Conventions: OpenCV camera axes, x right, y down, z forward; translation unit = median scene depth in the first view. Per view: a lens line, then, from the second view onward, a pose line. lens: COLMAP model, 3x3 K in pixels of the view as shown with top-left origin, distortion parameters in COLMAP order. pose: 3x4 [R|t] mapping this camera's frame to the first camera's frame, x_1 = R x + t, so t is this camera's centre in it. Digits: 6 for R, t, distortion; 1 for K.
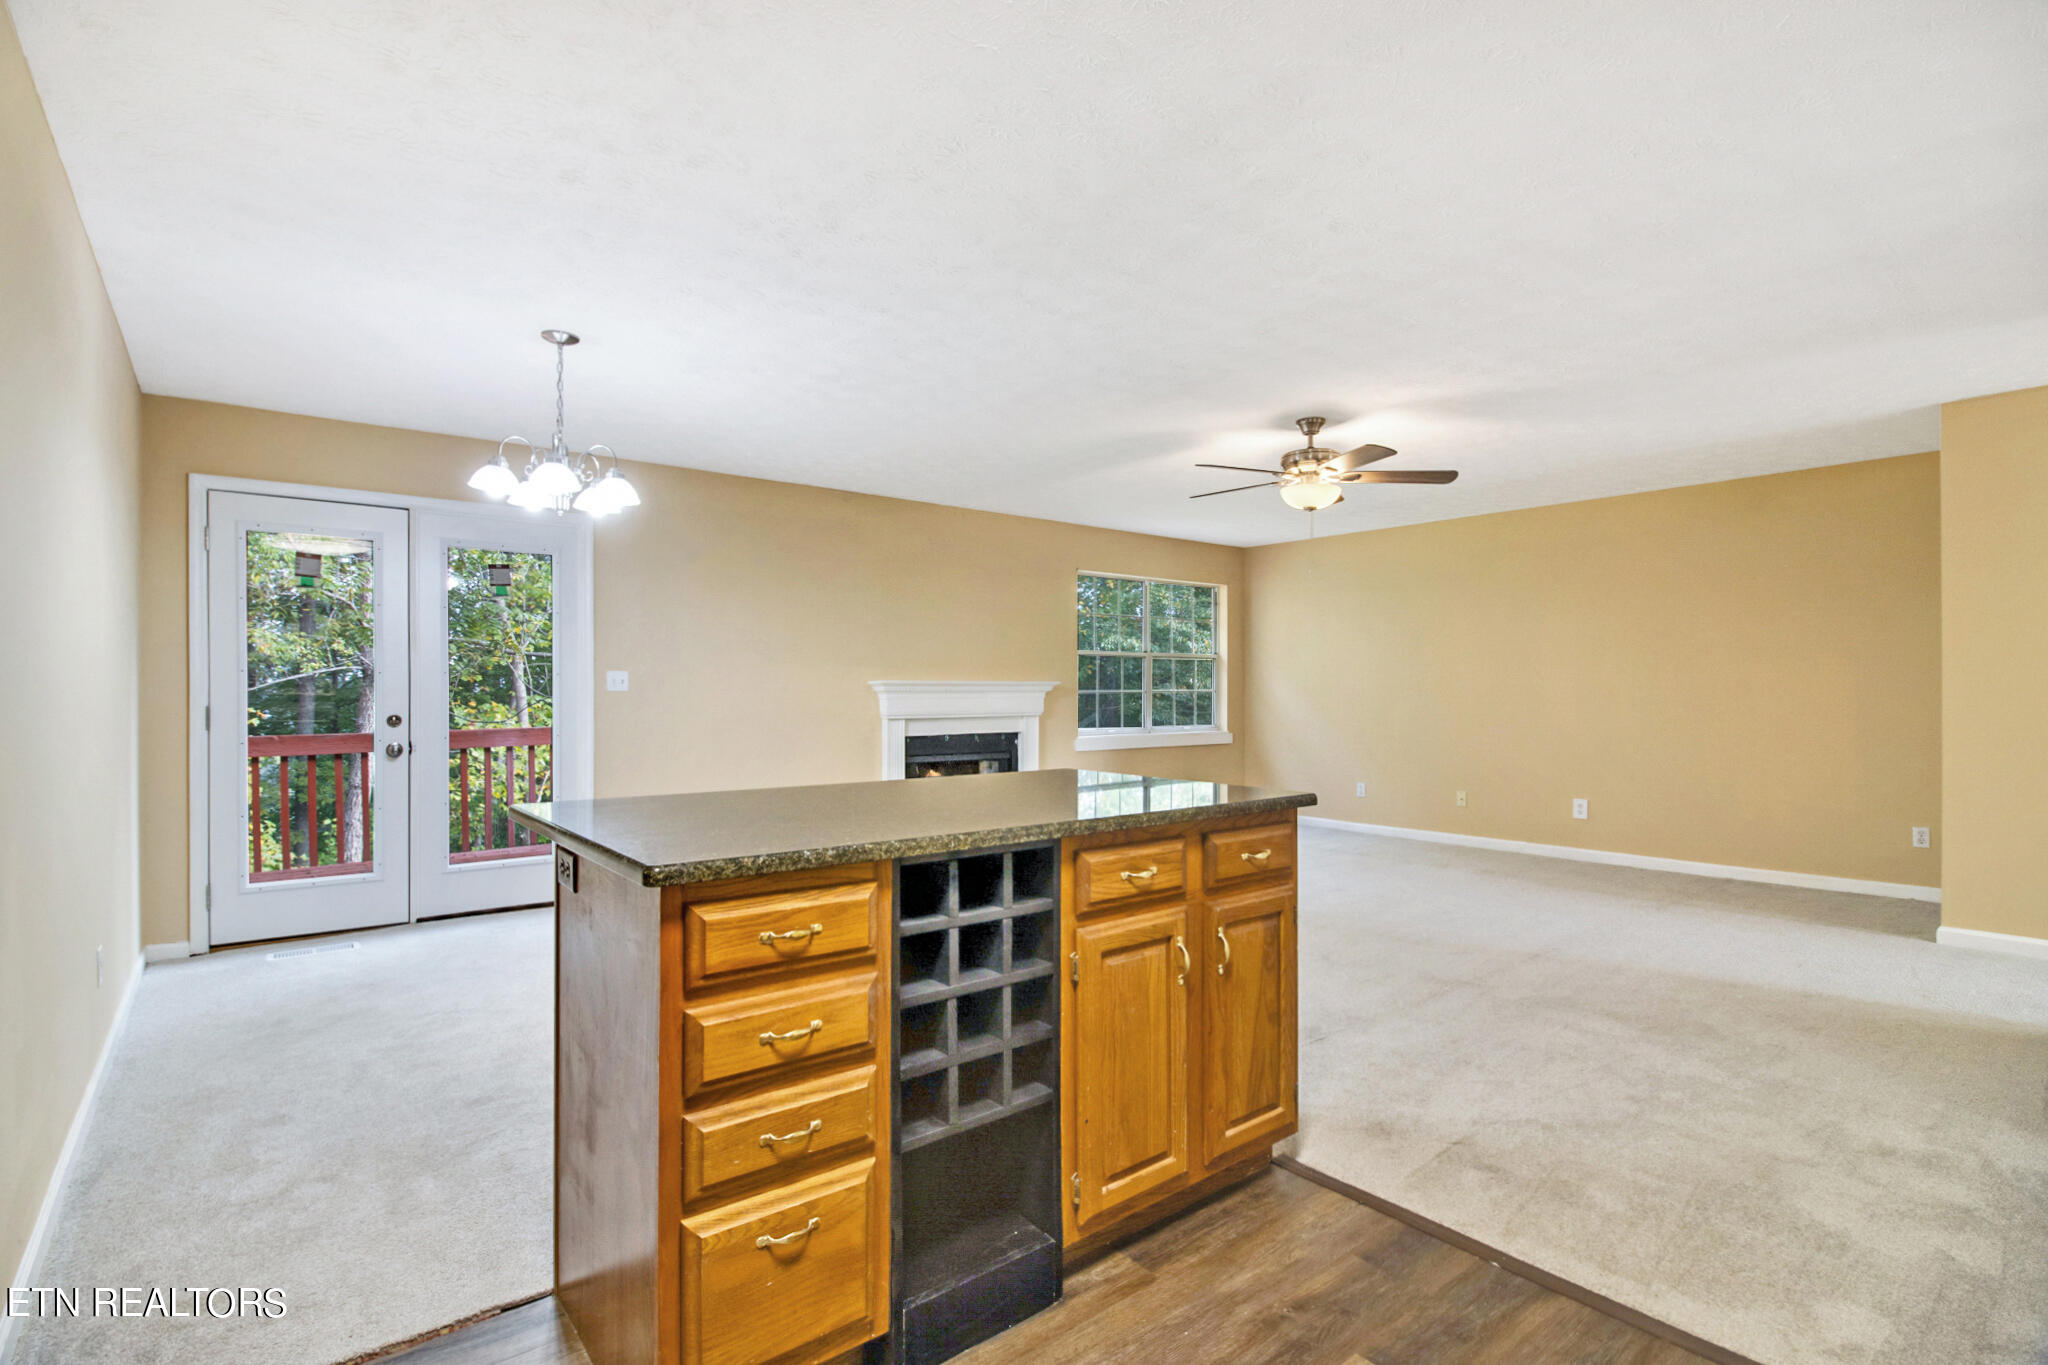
lens RADIAL K [[954.1, 0, 991.3], [0, 954.1, 707.9], [0, 0, 1]] dist [-0.005806, -0.006695]
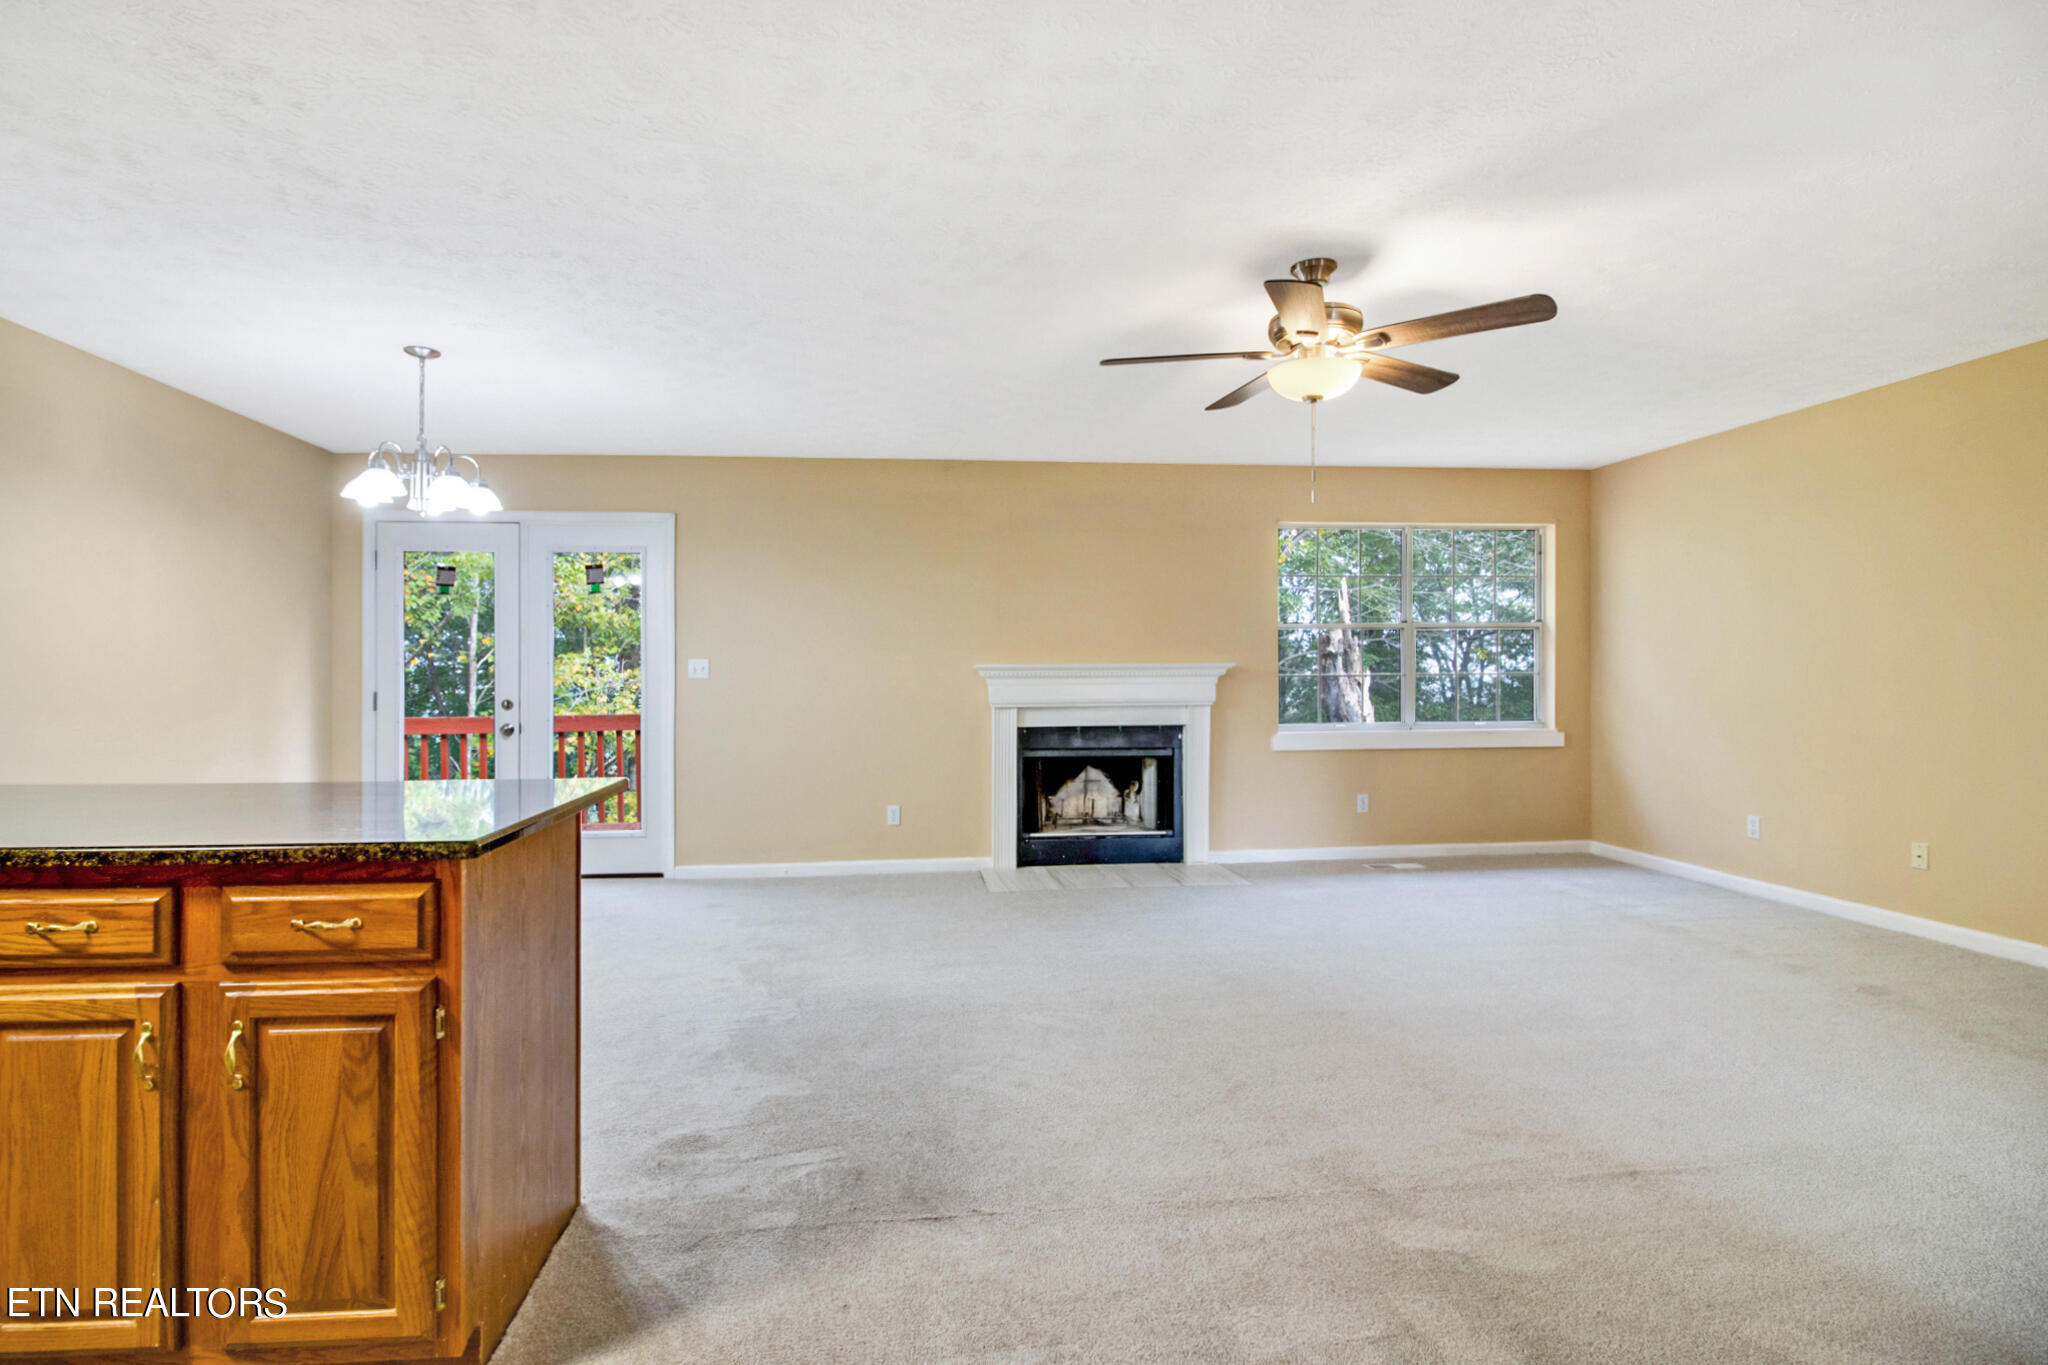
lens RADIAL K [[954.1, 0, 1017.5], [0, 954.1, 677.0], [0, 0, 1]] dist [-0.005806, -0.006695]
pose [[0.848550, -0.005305, -0.529088, 0.510294], [-0.002954, 0.999887, -0.014764, -0.005452], [0.529107, 0.014091, 0.848438, 0.333590]]
